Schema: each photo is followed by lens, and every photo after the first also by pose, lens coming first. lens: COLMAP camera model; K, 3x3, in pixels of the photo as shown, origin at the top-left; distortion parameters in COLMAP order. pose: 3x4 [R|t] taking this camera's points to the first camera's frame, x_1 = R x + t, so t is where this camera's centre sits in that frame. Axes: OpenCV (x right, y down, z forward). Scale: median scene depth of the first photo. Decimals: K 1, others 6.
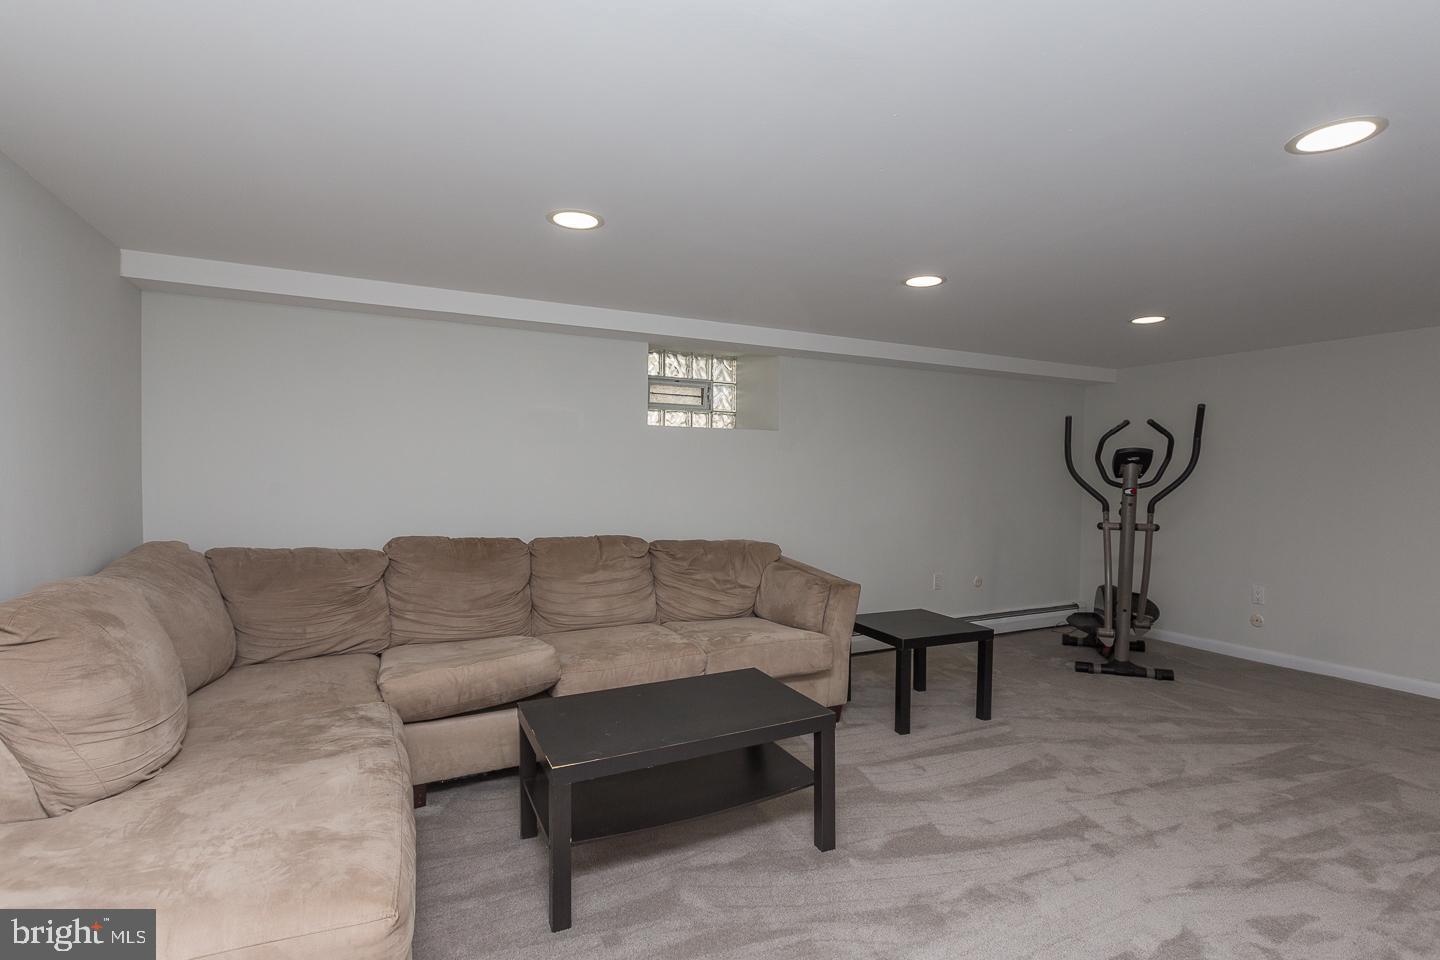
lens RADIAL K [[661.7, 0, 717.6], [0, 661.7, 475.1], [0, 0, 1]] dist [-0.000558, -0.000650]
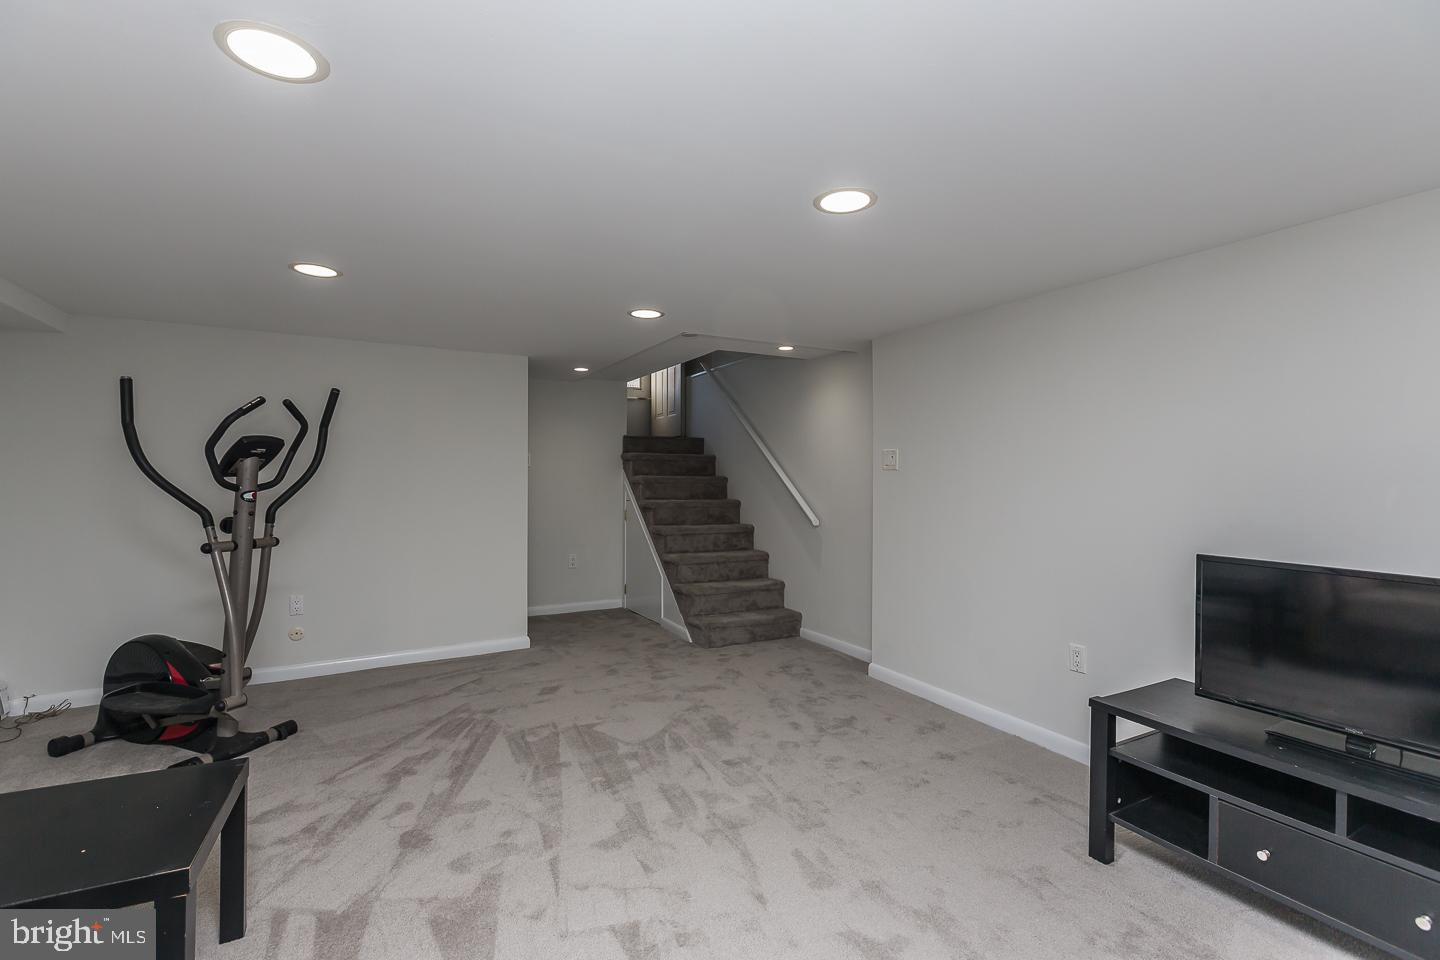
lens RADIAL K [[661.7, 0, 717.6], [0, 661.7, 475.1], [0, 0, 1]] dist [-0.000558, -0.000650]
pose [[-0.033580, -0.013470, 0.999345, -0.116473], [-0.001814, 0.999908, 0.013417, -0.008345], [-0.999434, -0.001363, -0.033602, 0.521627]]
